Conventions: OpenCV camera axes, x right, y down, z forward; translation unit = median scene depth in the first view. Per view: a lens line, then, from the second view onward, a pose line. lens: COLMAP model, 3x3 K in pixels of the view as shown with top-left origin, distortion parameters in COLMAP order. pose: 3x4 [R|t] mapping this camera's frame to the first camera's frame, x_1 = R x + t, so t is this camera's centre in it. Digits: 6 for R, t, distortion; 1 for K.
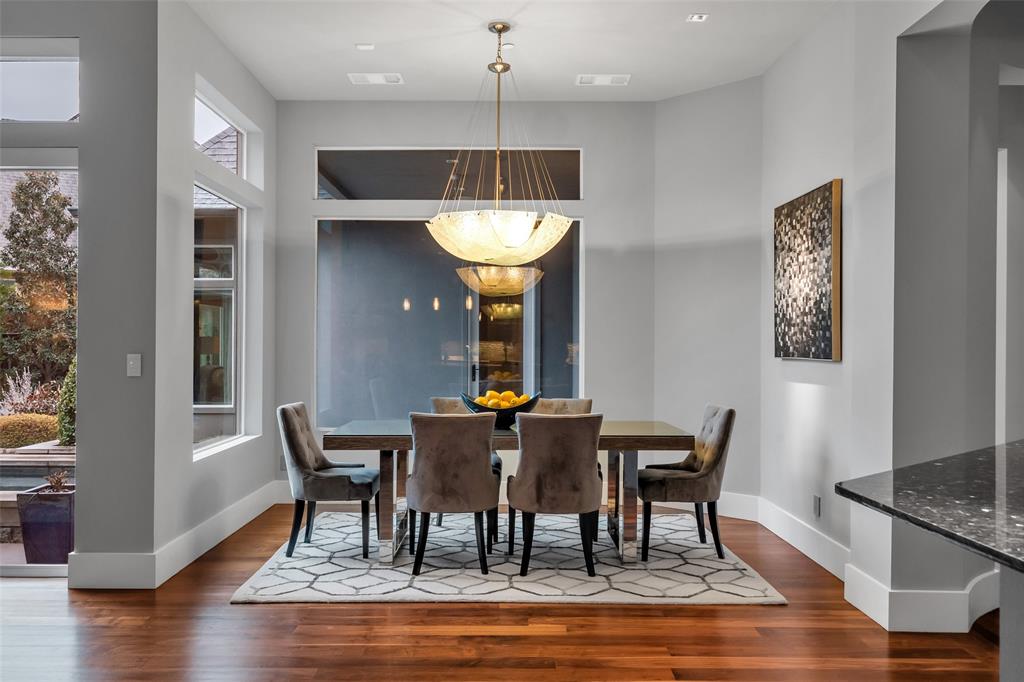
lens RADIAL K [[834.6, 0, 512.0], [0, 834.6, 341.0], [0, 0, 1]] dist [-0.003345, -0.001265]
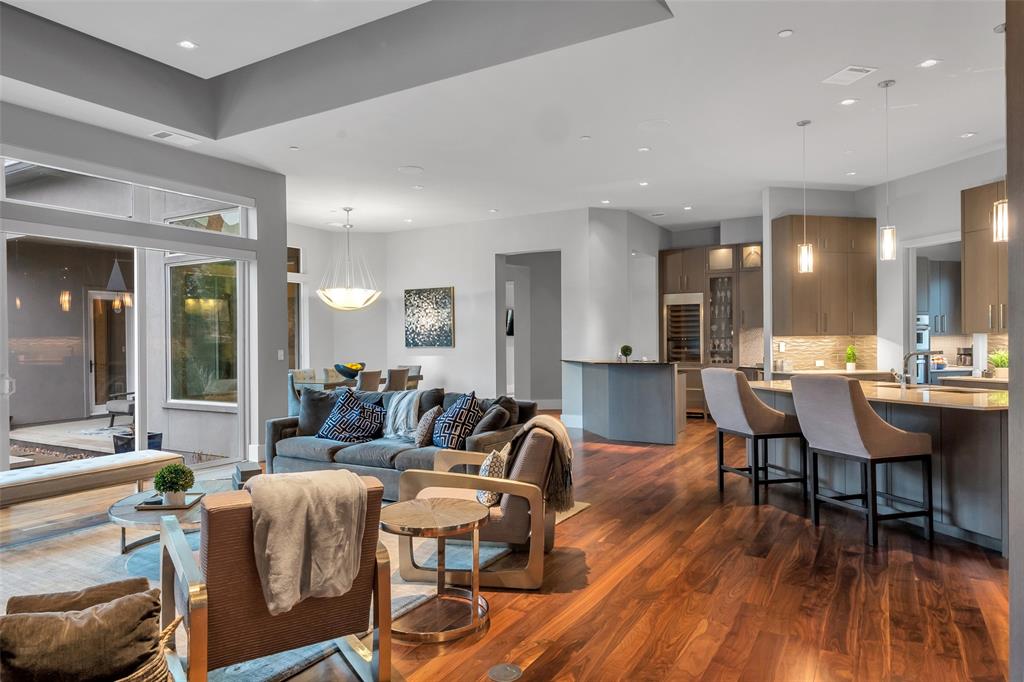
lens RADIAL K [[626.8, 0, 512.0], [0, 626.8, 341.0], [0, 0, 1]] dist [-0.003333, -0.000550]
pose [[0.501779, -0.009903, 0.864939, -1.307895], [0.010725, 0.999929, 0.005227, -0.006201], [-0.864930, 0.006654, 0.501849, -0.288864]]
